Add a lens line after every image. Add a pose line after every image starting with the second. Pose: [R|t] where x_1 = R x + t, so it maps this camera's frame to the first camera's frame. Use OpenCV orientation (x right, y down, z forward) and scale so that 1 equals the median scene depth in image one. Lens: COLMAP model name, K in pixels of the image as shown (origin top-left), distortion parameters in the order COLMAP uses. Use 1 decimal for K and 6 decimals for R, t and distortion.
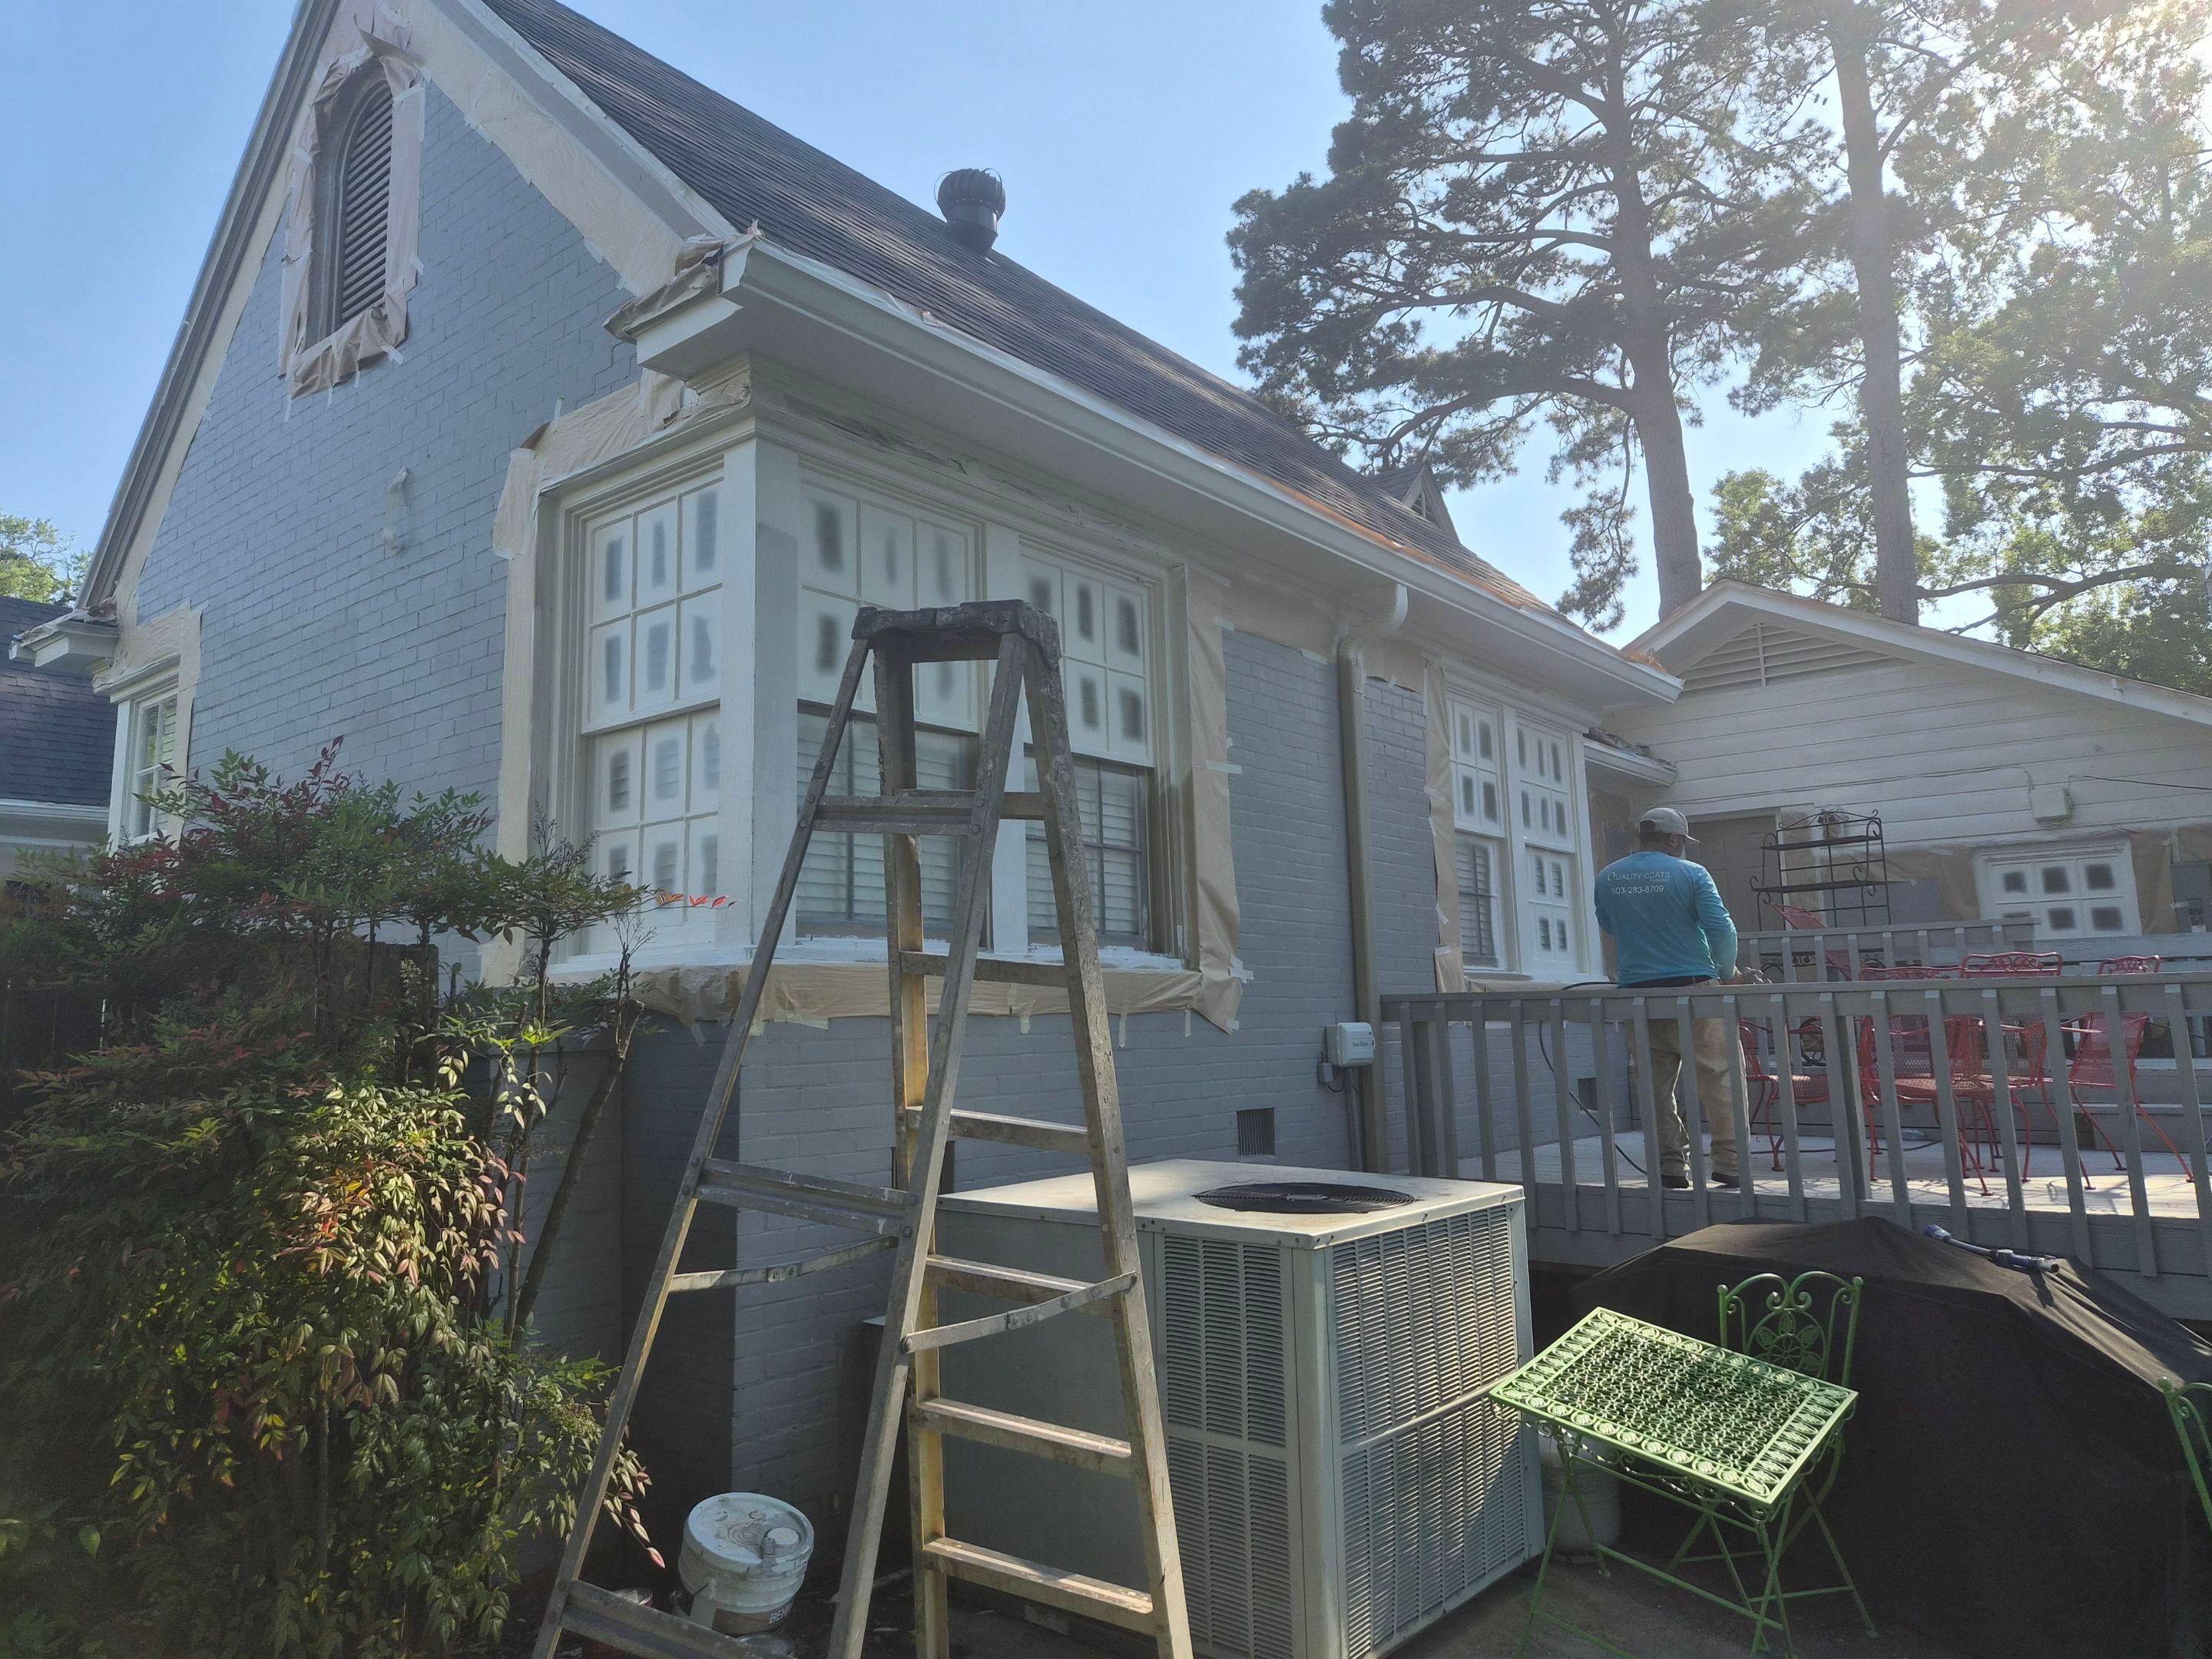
lens RADIAL K [[1470.4, 0, 1109.5], [0, 1470.4, 785.7], [0, 0, 1]] dist [0.037719, -0.001147]
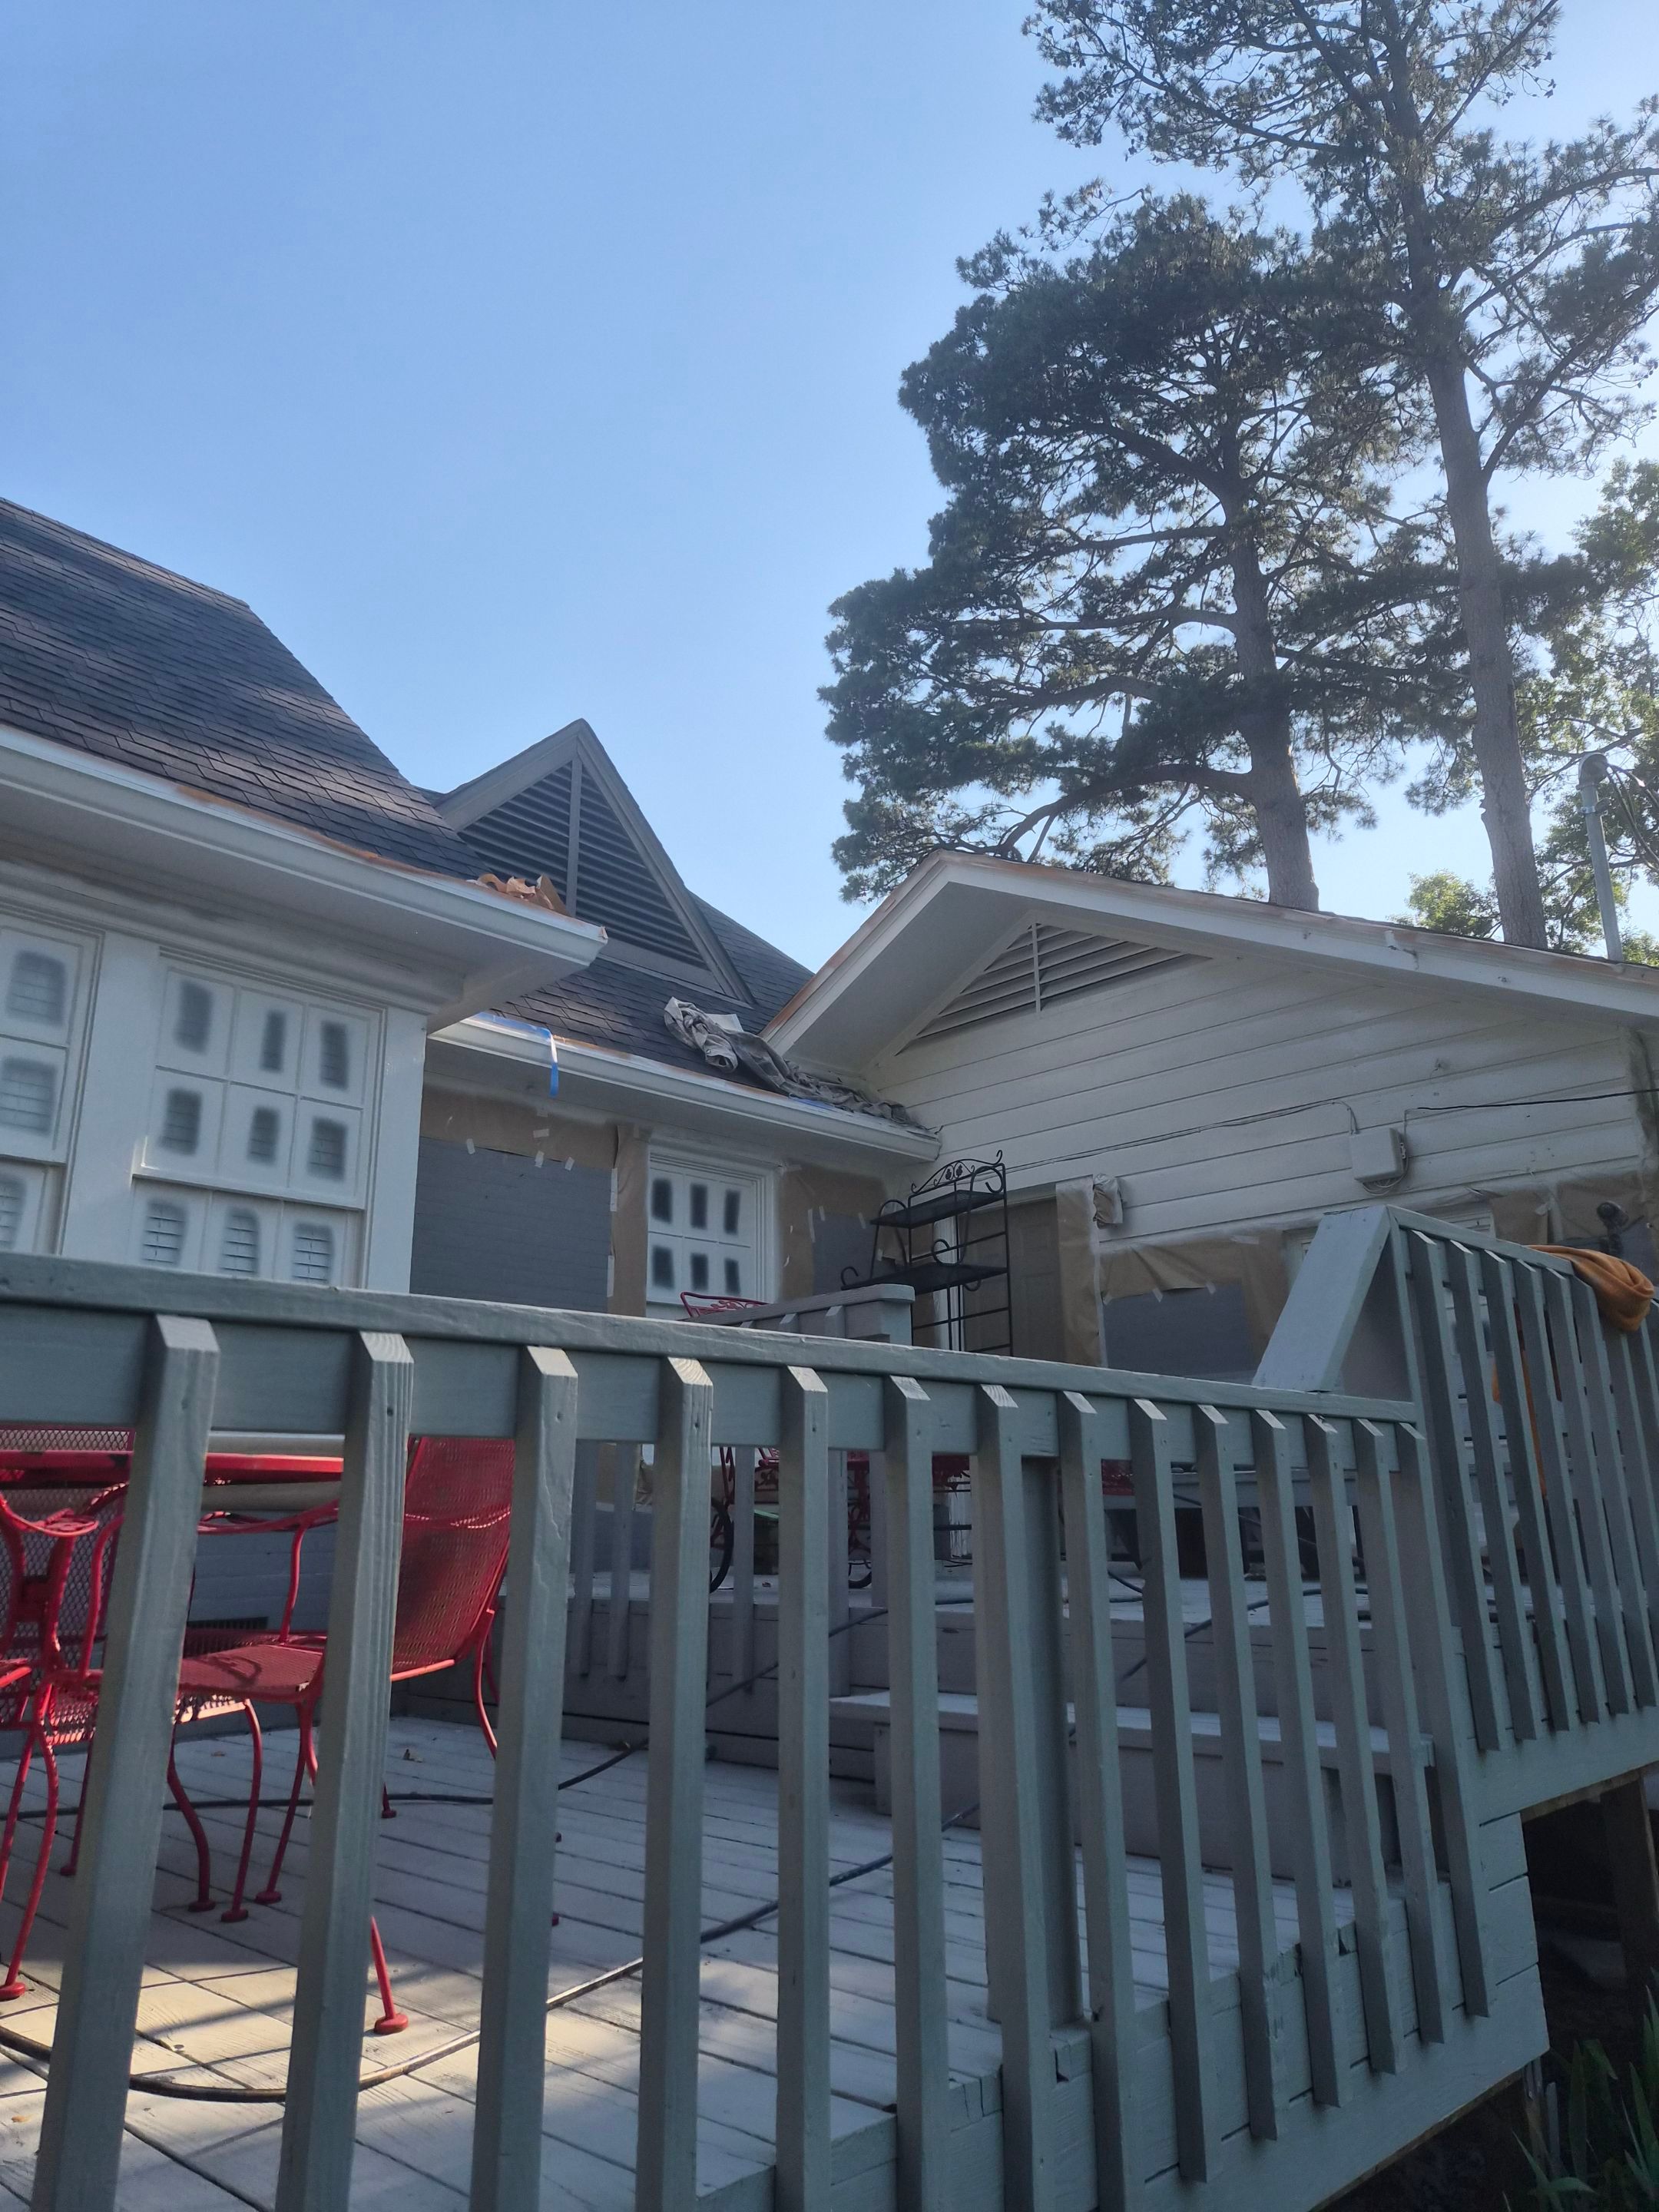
lens RADIAL K [[1470.4, 0, 830.3], [0, 1470.4, 1091.6], [0, 0, 1]] dist [0.037719, -0.001147]
pose [[0.996156, -0.020354, -0.085199, 0.156590], [0.009878, 0.992528, -0.121614, 0.020420], [0.087038, 0.120304, 0.988914, 0.123389]]
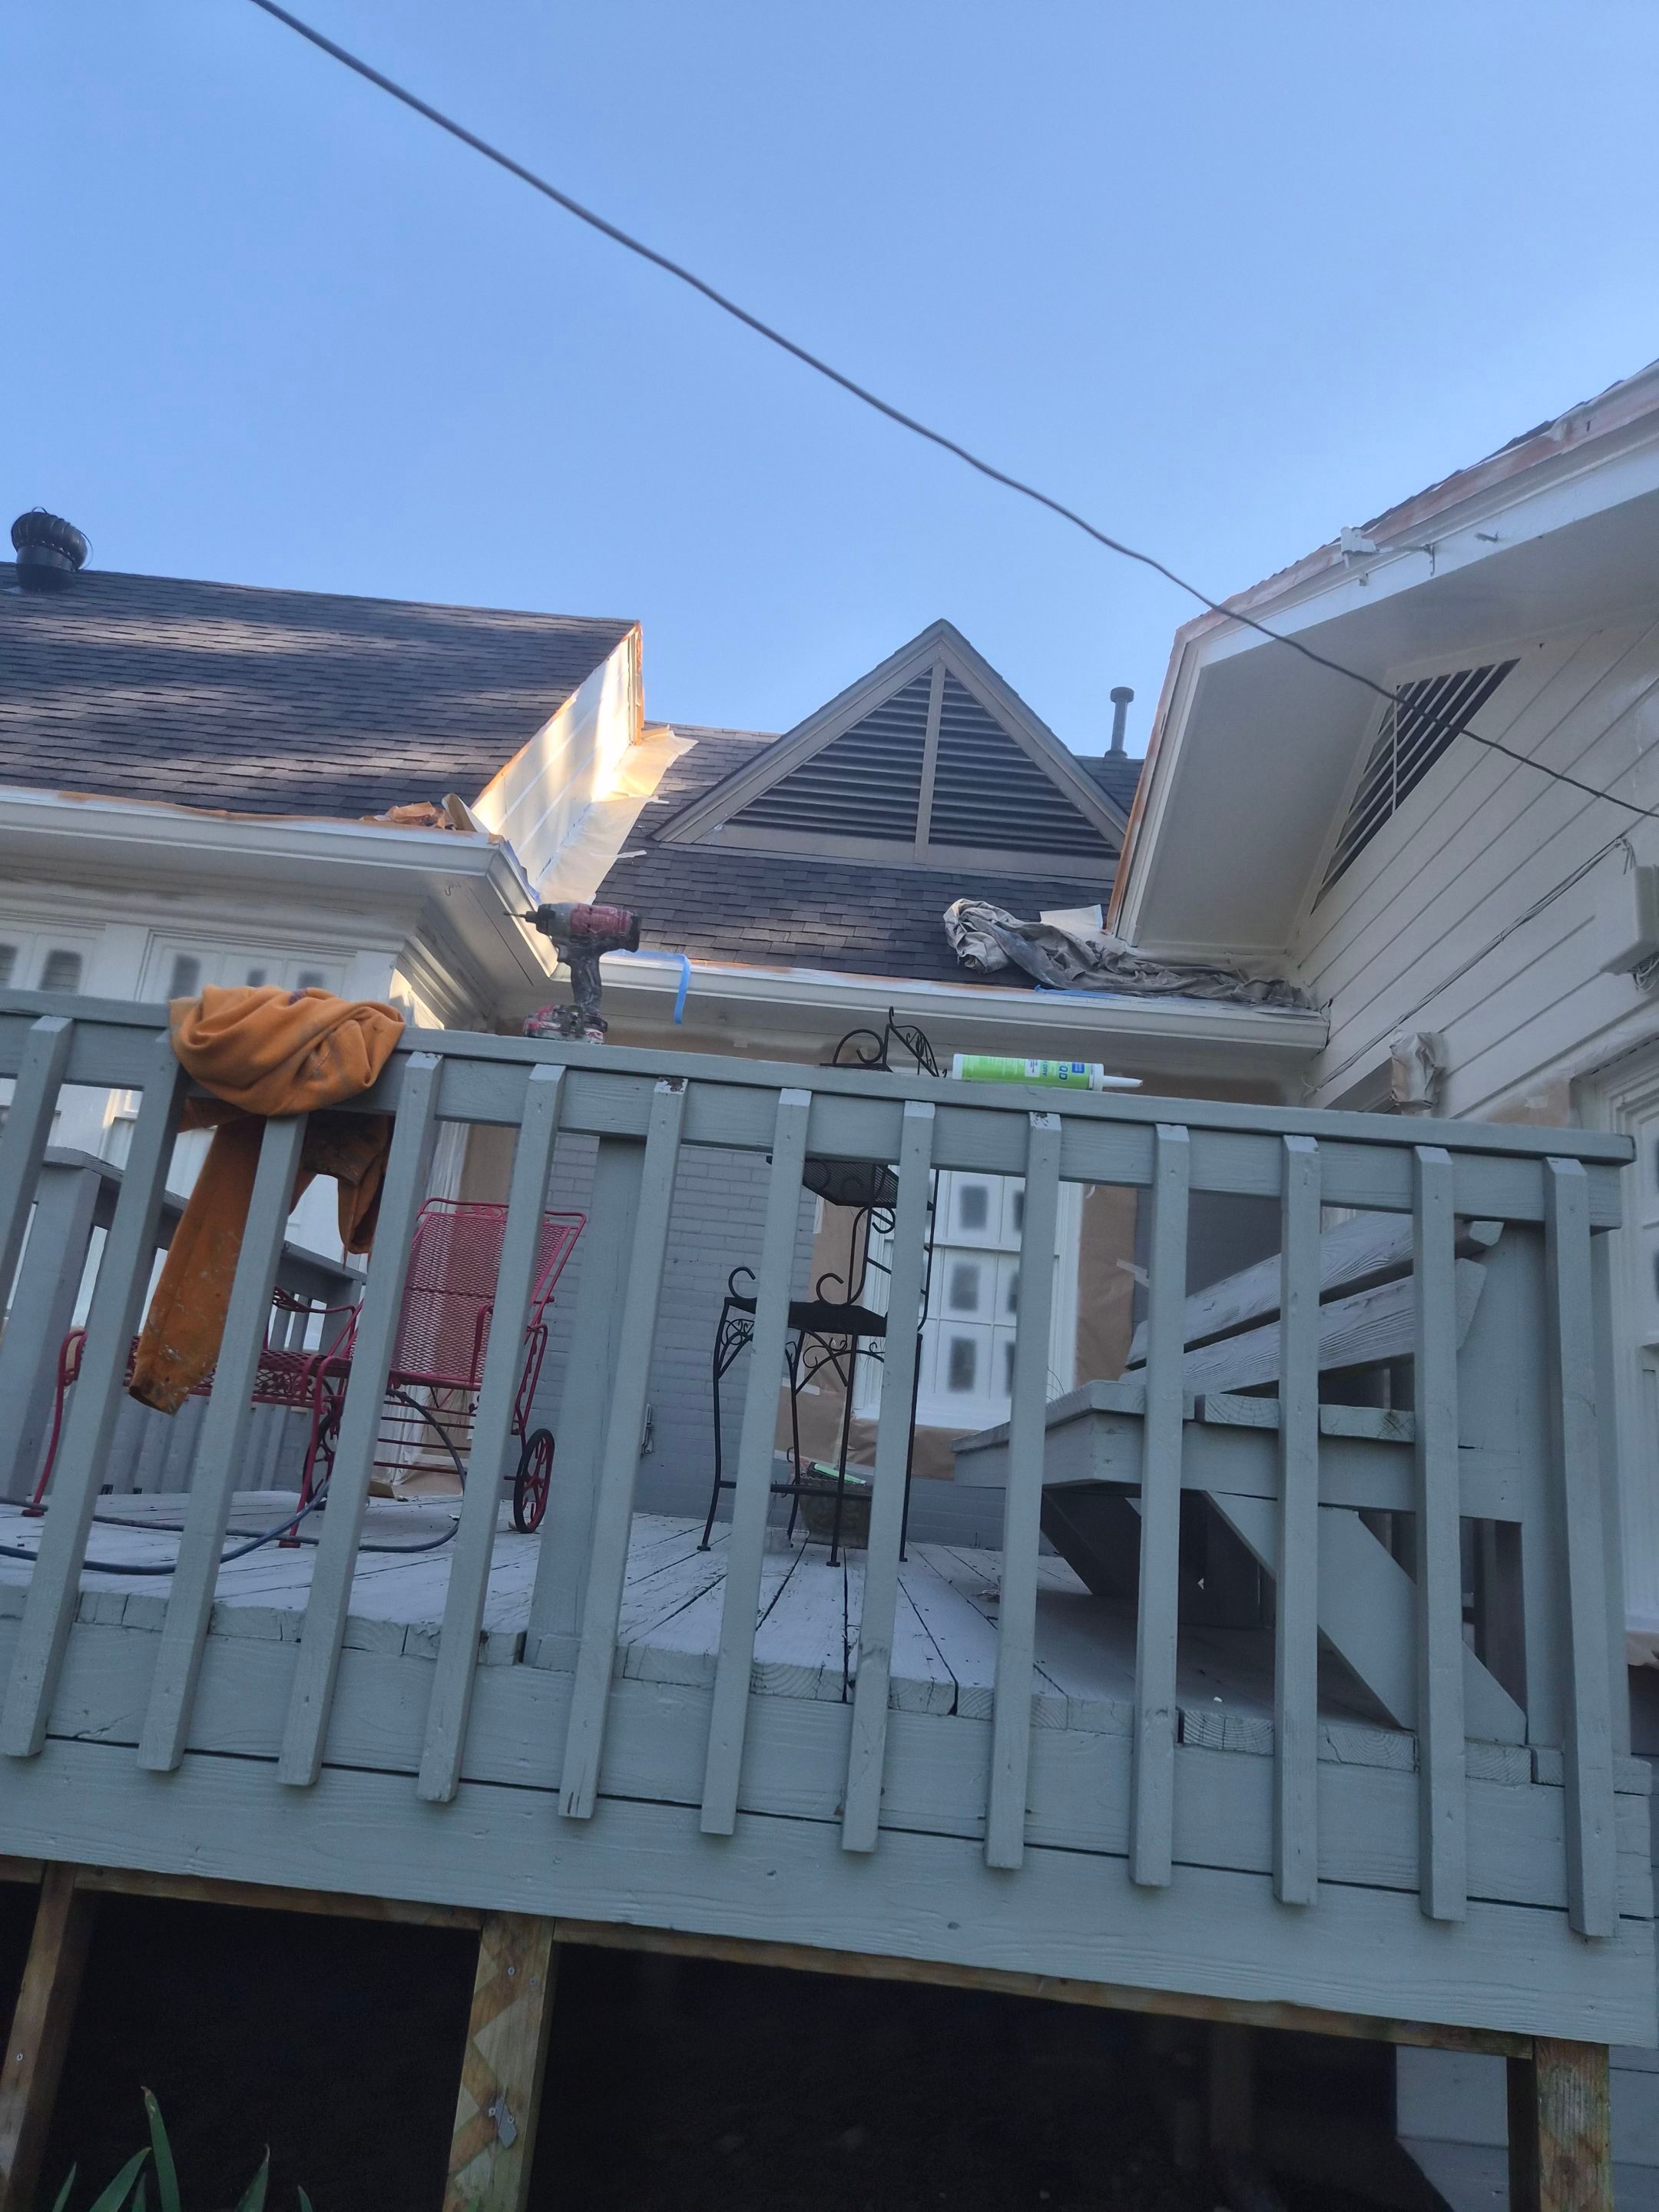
lens RADIAL K [[1470.4, 0, 825.1], [0, 1470.4, 1112.0], [0, 0, 1]] dist [0.037719, -0.001147]
pose [[0.614291, -0.107241, -0.781758, 0.267448], [0.011932, 0.991871, -0.126687, 0.032975], [0.788989, 0.068495, 0.610577, 0.222289]]
